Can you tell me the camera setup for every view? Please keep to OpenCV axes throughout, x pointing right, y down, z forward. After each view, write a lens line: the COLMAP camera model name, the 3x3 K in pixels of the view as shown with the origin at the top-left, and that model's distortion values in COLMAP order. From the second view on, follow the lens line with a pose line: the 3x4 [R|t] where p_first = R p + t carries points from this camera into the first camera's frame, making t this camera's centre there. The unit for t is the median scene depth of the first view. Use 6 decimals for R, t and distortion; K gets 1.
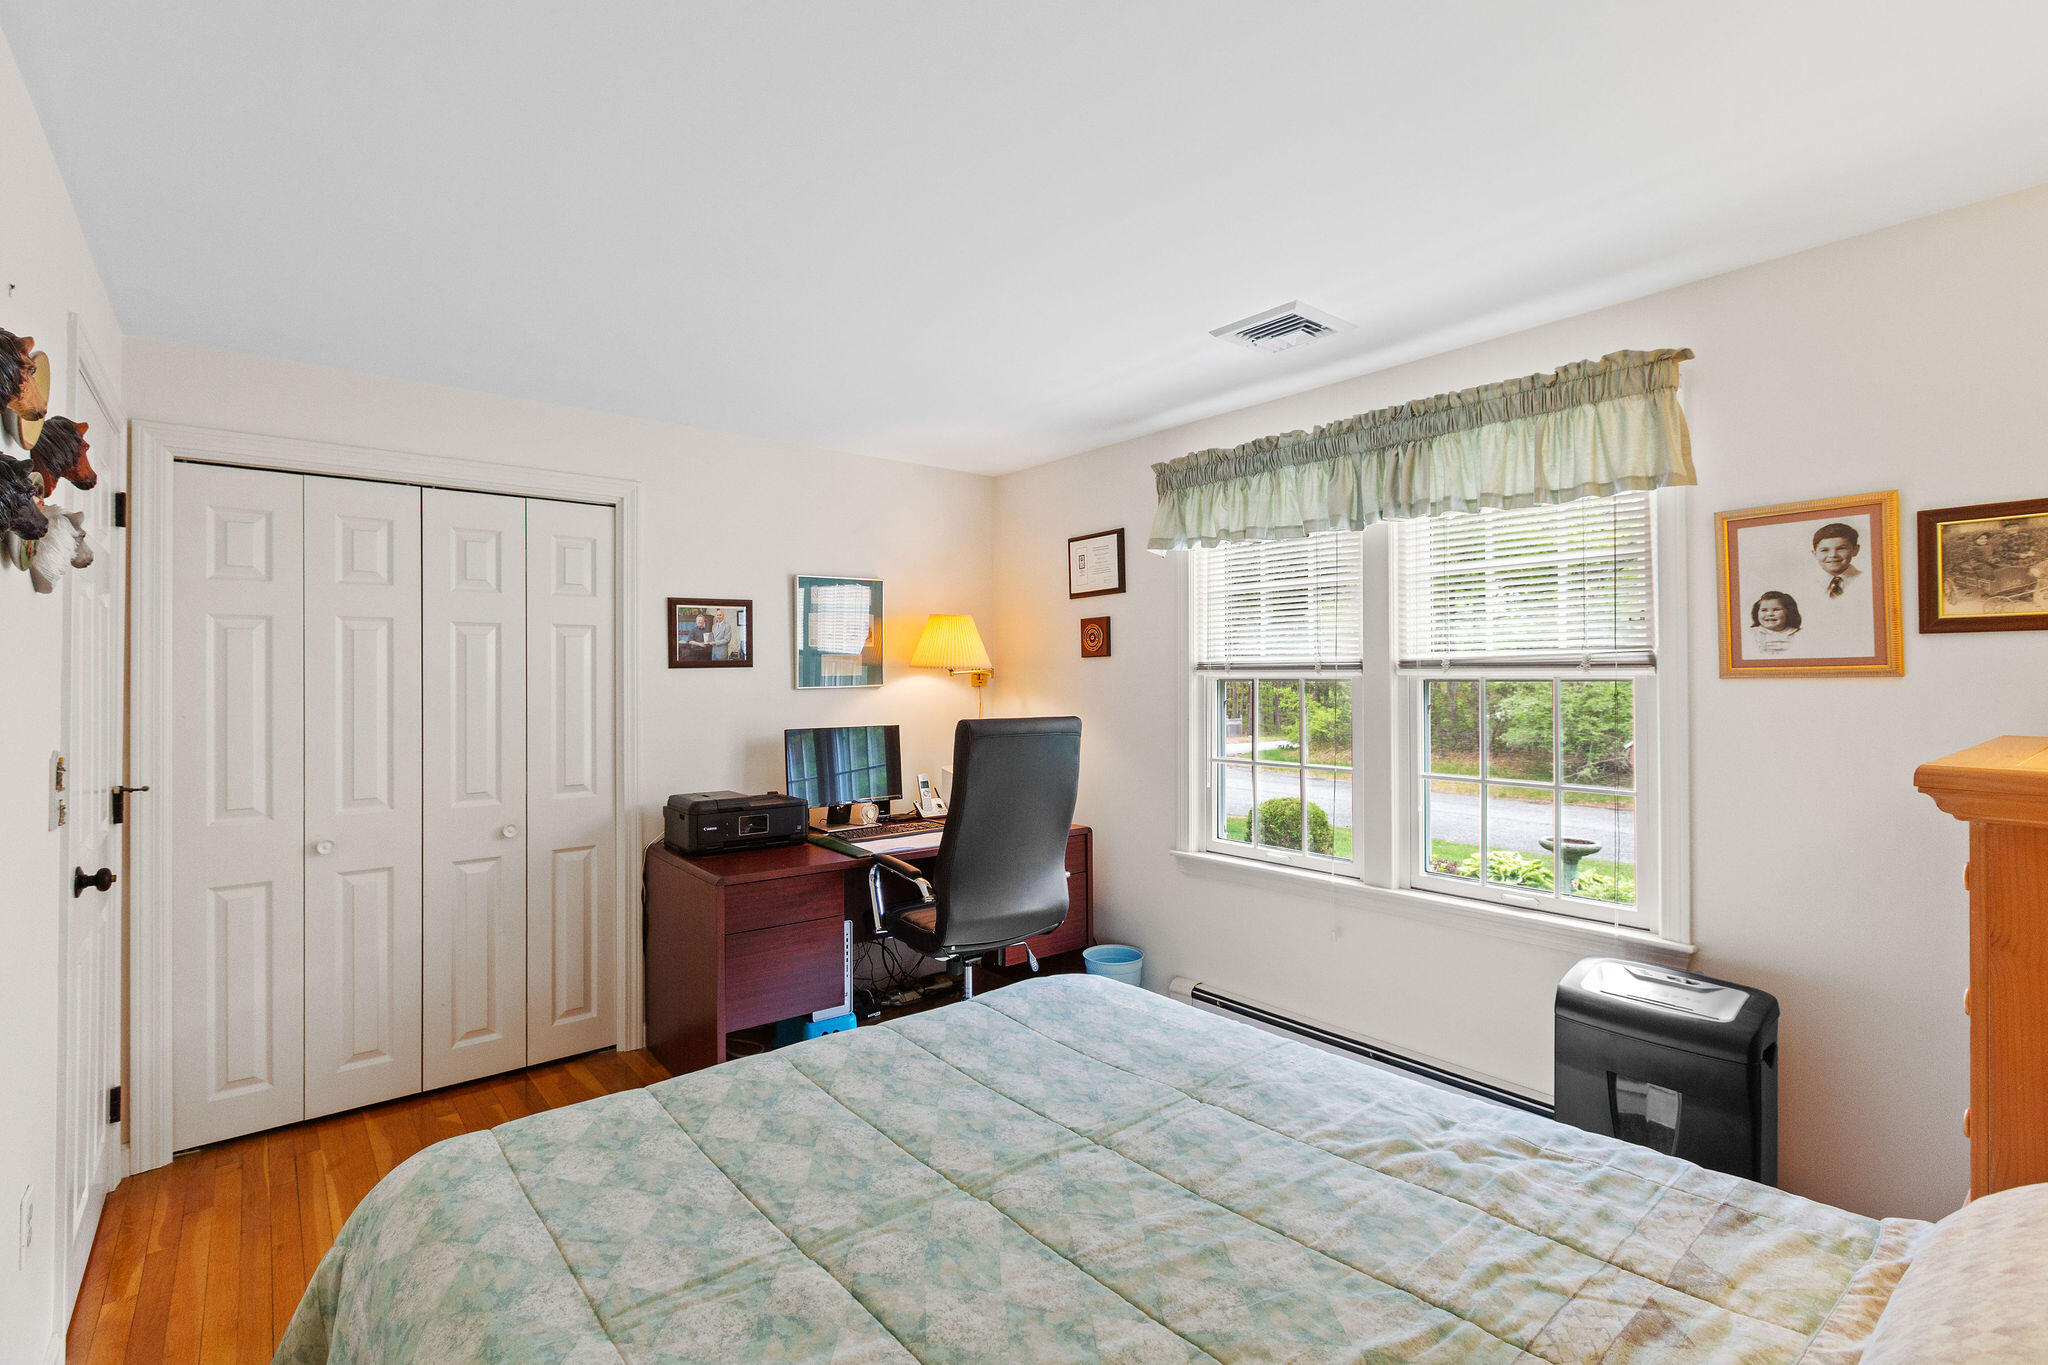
lens RADIAL K [[910.0, 0, 1021.3], [0, 910.0, 682.7], [0, 0, 1]] dist [-0.000220, -0.000501]
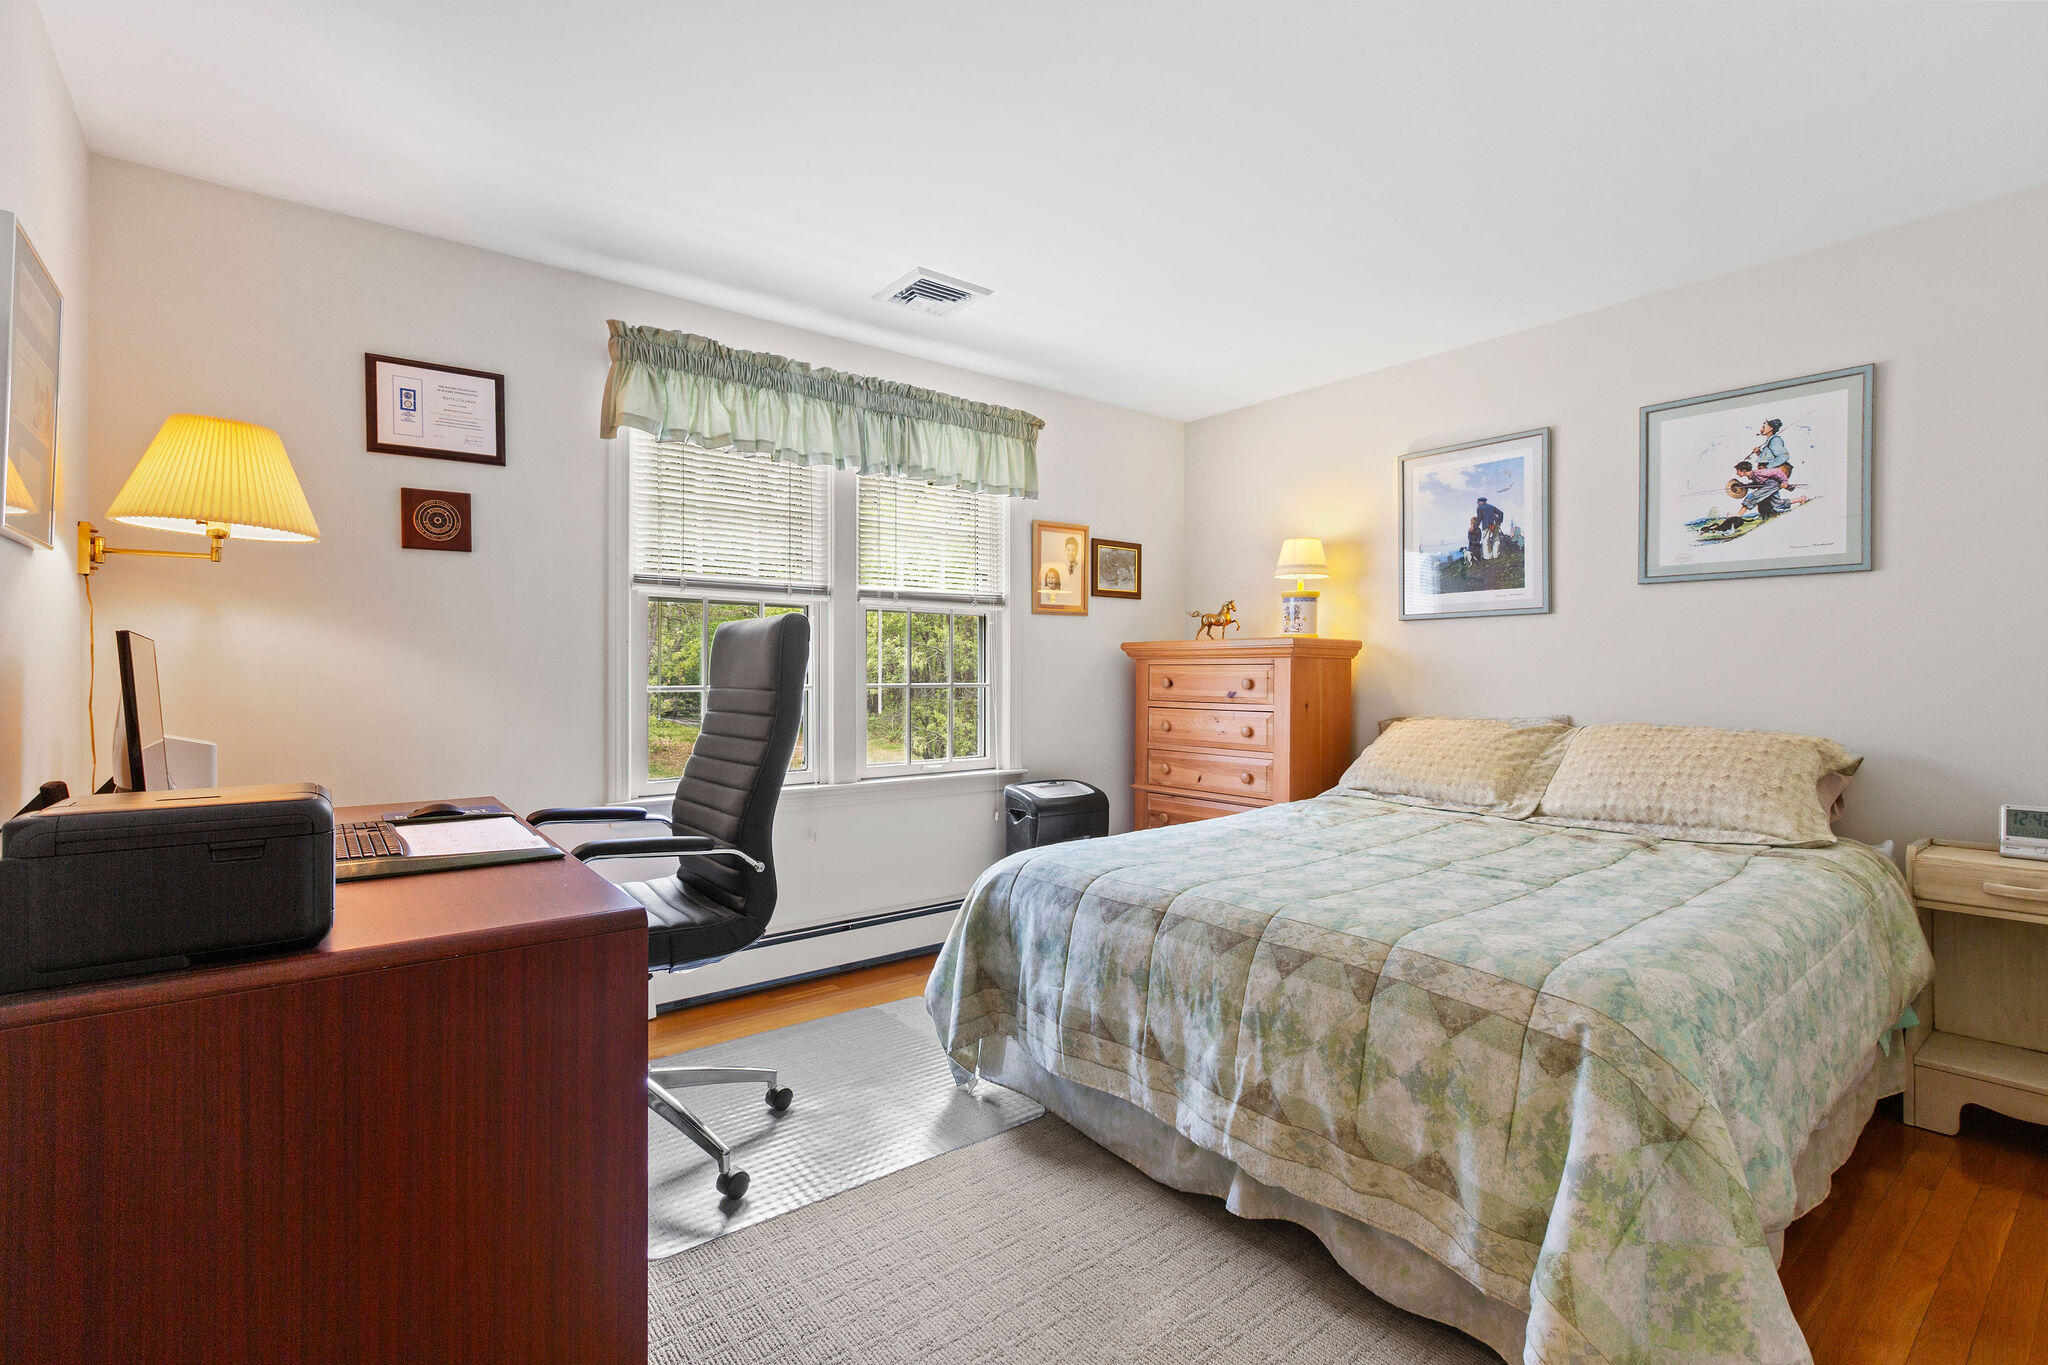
lens RADIAL K [[910.0, 0, 1019.5], [0, 910.0, 673.9], [0, 0, 1]] dist [-0.000220, -0.000501]
pose [[0.037316, -0.007165, 0.999278, -0.758927], [-0.002368, 0.999971, 0.007259, 0.075011], [-0.999301, -0.002637, 0.037298, 0.736165]]
